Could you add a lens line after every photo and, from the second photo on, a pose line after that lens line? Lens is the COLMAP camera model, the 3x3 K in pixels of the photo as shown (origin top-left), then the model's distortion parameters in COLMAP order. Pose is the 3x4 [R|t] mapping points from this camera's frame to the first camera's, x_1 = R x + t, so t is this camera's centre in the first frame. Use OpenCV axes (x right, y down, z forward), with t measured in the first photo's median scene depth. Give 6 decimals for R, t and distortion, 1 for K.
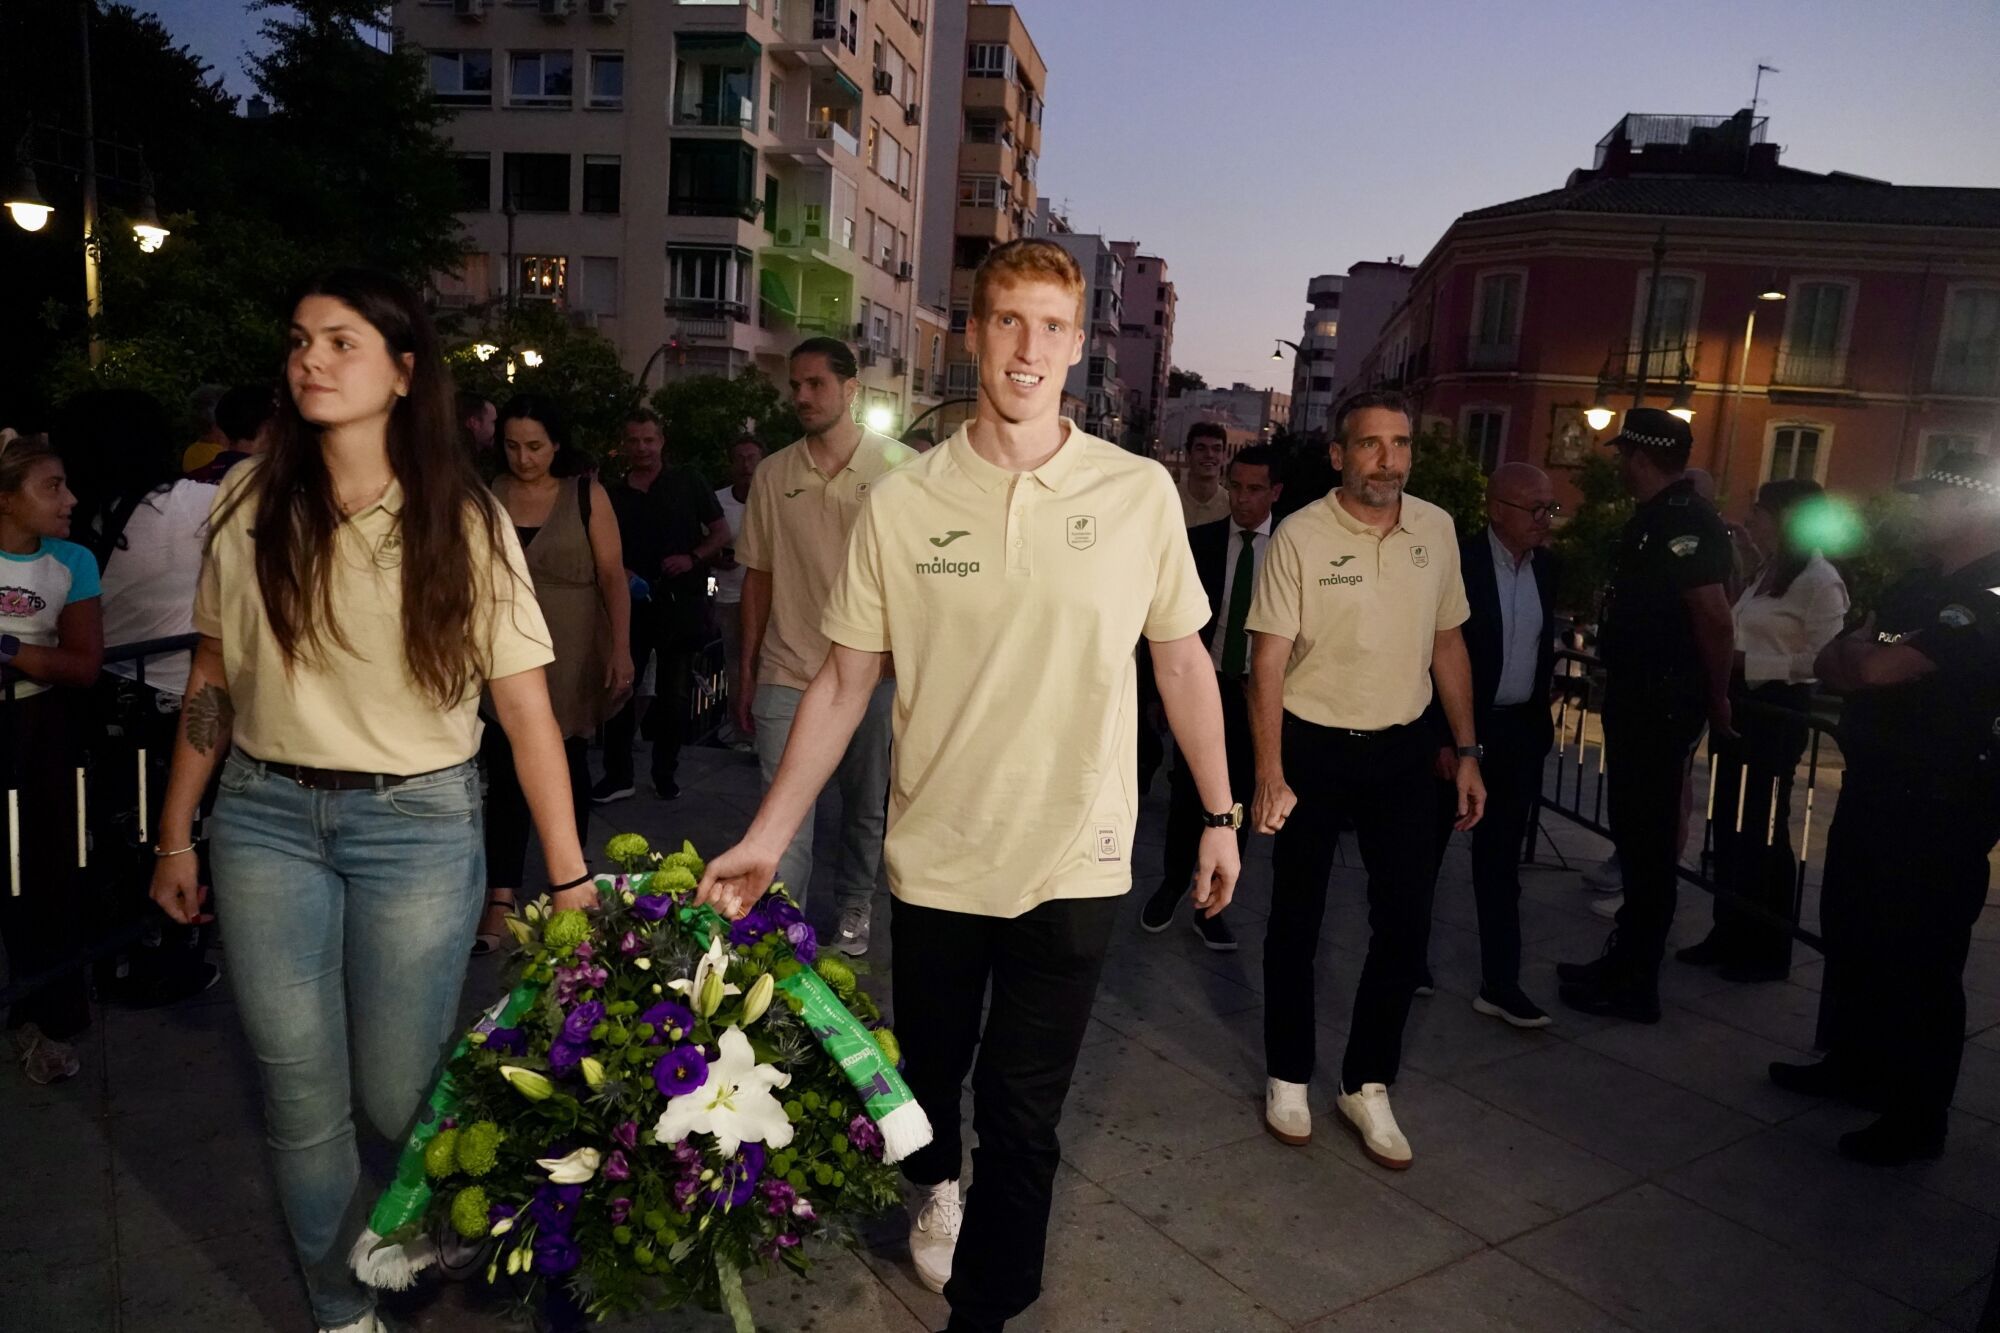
lens RADIAL K [[1382.7, 0, 1003.2], [0, 1382.7, 664.3], [0, 0, 1]] dist [0.022907, -0.008360]
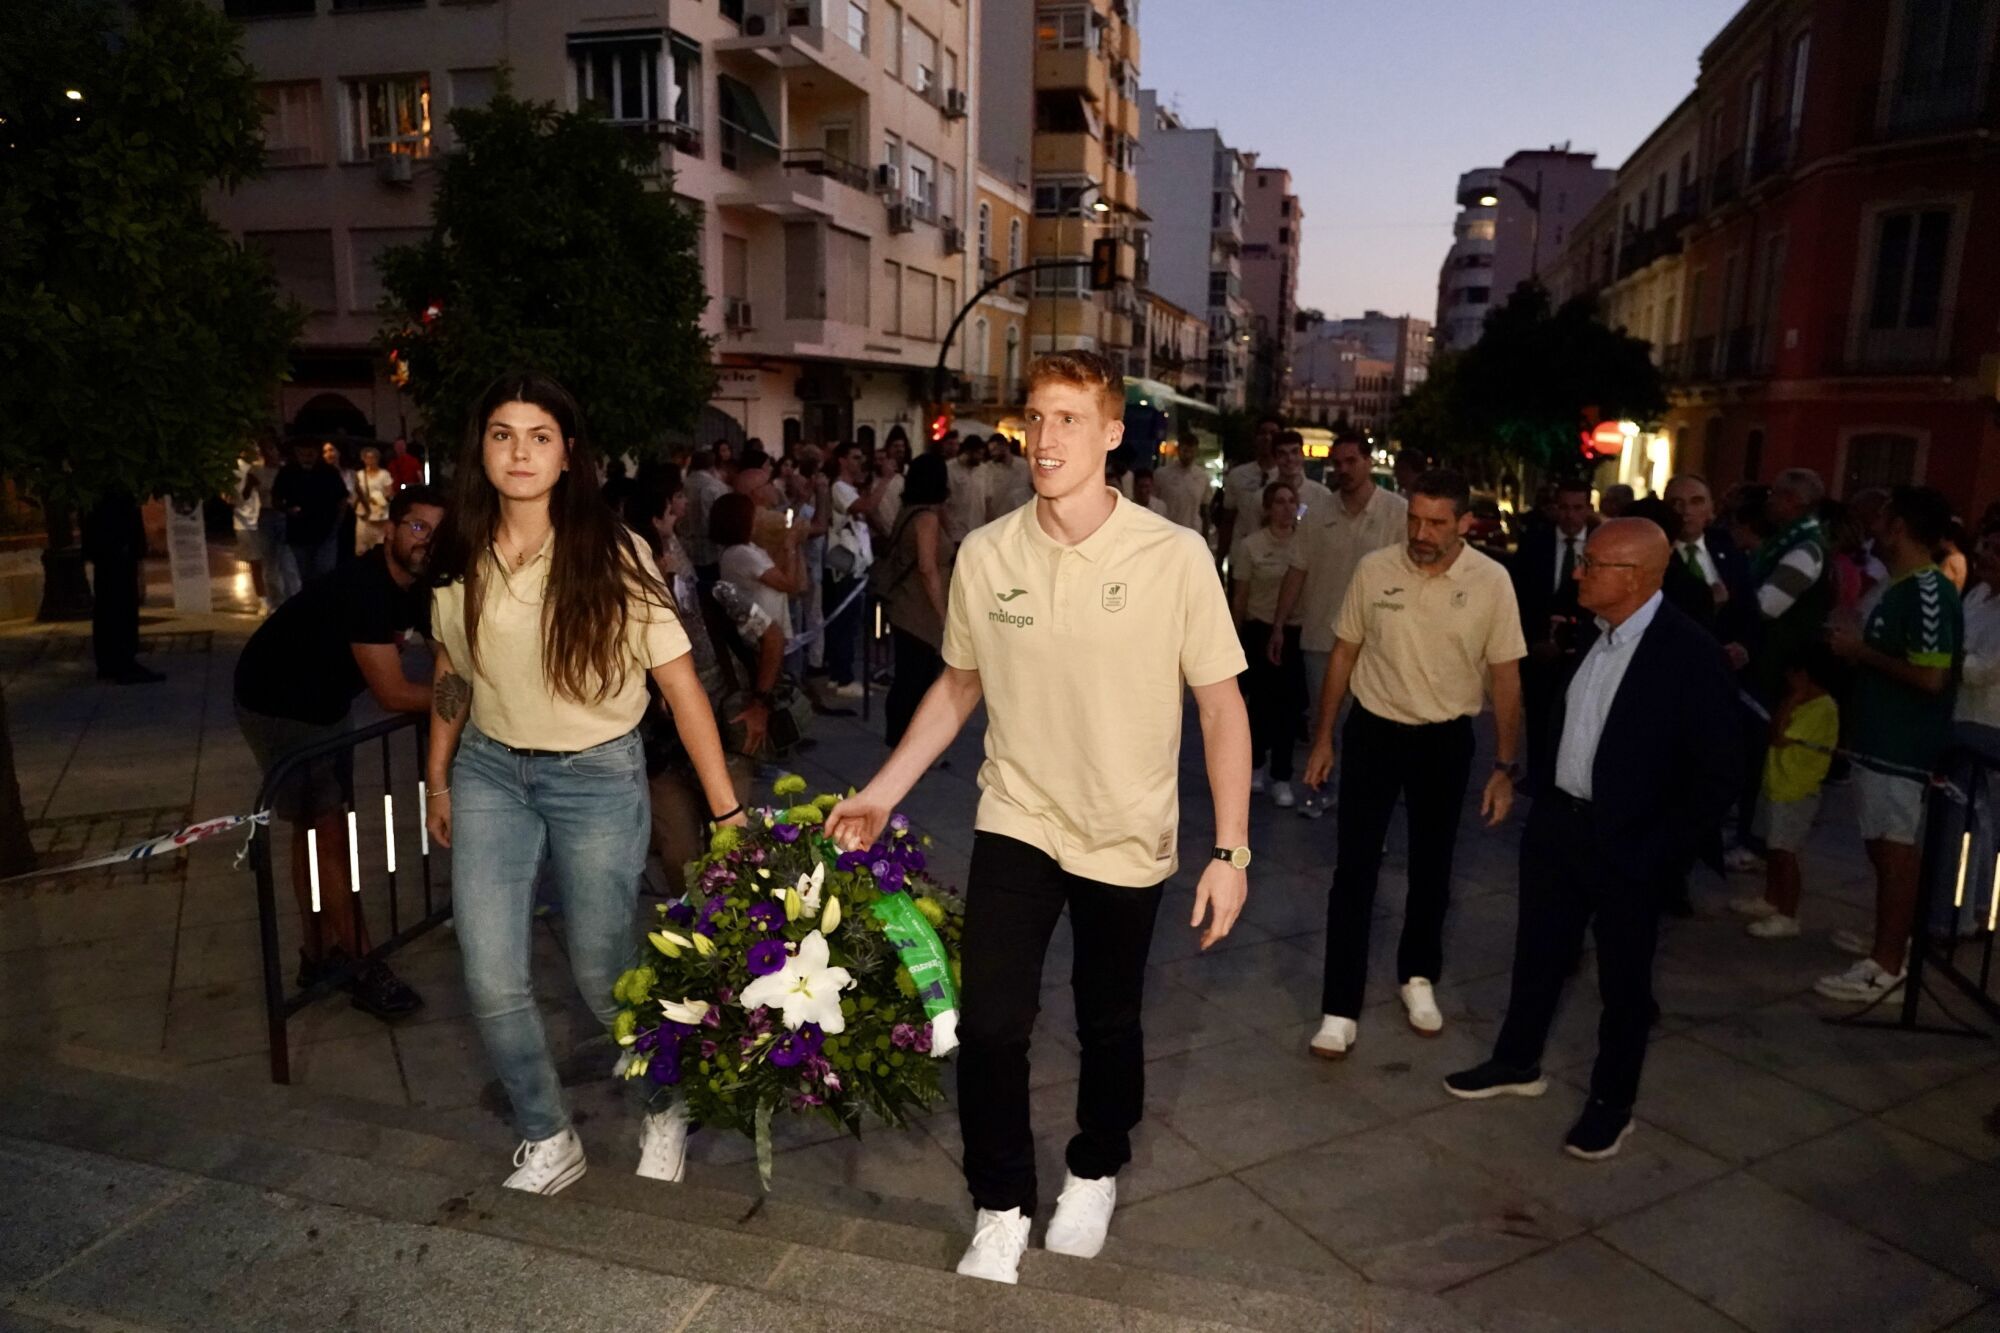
lens RADIAL K [[1385.1, 0, 1000.4], [0, 1385.1, 666.0], [0, 0, 1]] dist [-0.007655, -0.001998]
pose [[0.995110, -0.036056, -0.091957, 0.007521], [0.038805, 0.998846, 0.028287, -0.016702], [0.090831, -0.031717, 0.995361, 0.316551]]
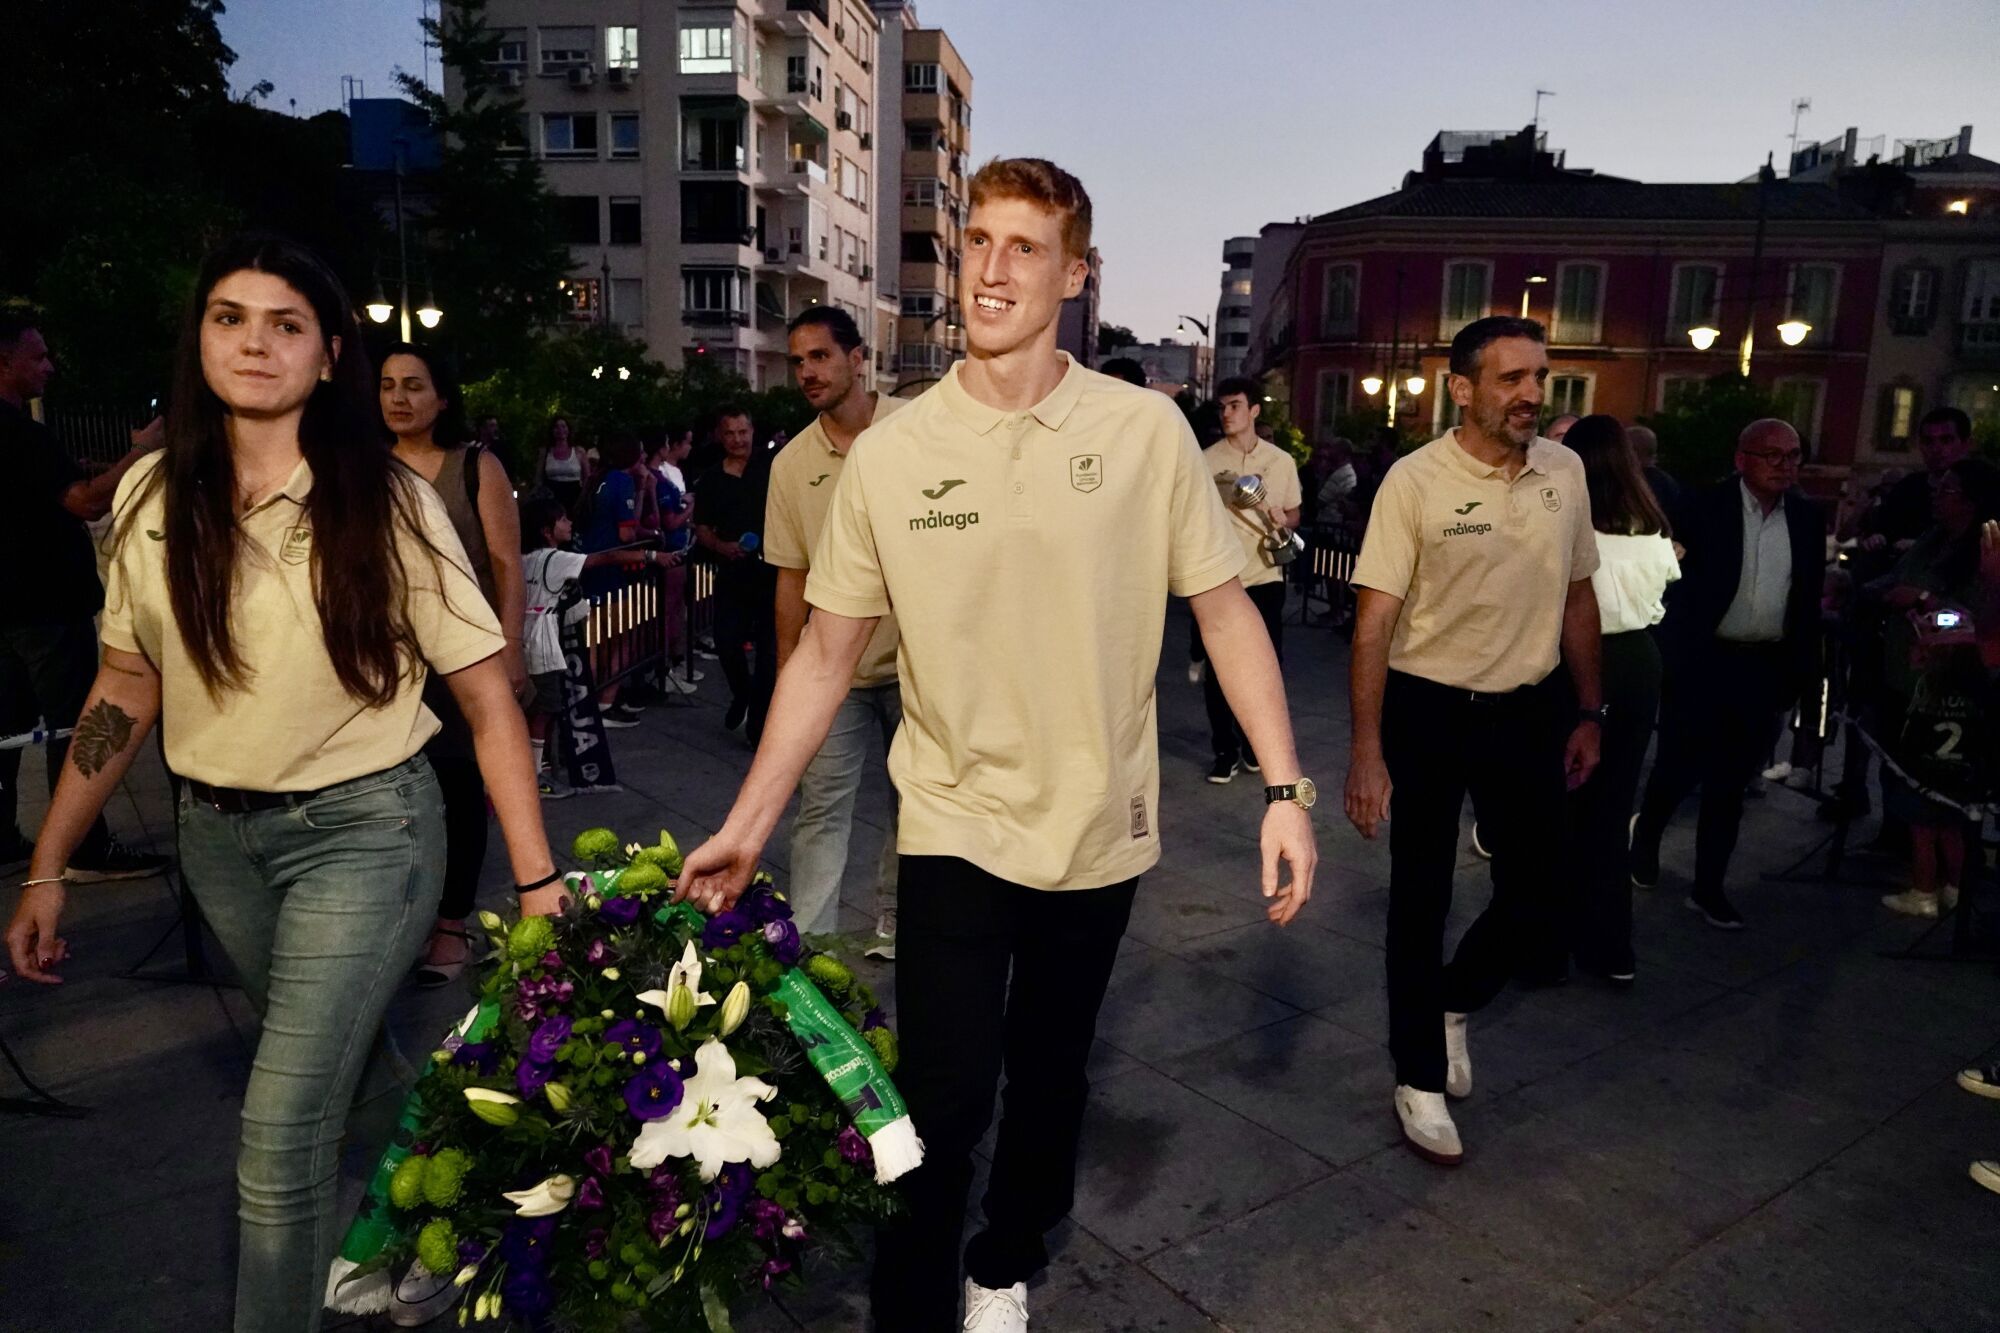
lens RADIAL K [[1382.7, 0, 997.9], [0, 1382.7, 666.3], [0, 0, 1]] dist [0.022907, -0.008360]
pose [[0.998165, -0.050558, 0.033329, -0.016134], [0.049553, 0.998311, 0.030317, 0.027562], [-0.034806, -0.028610, 0.998984, -0.230099]]
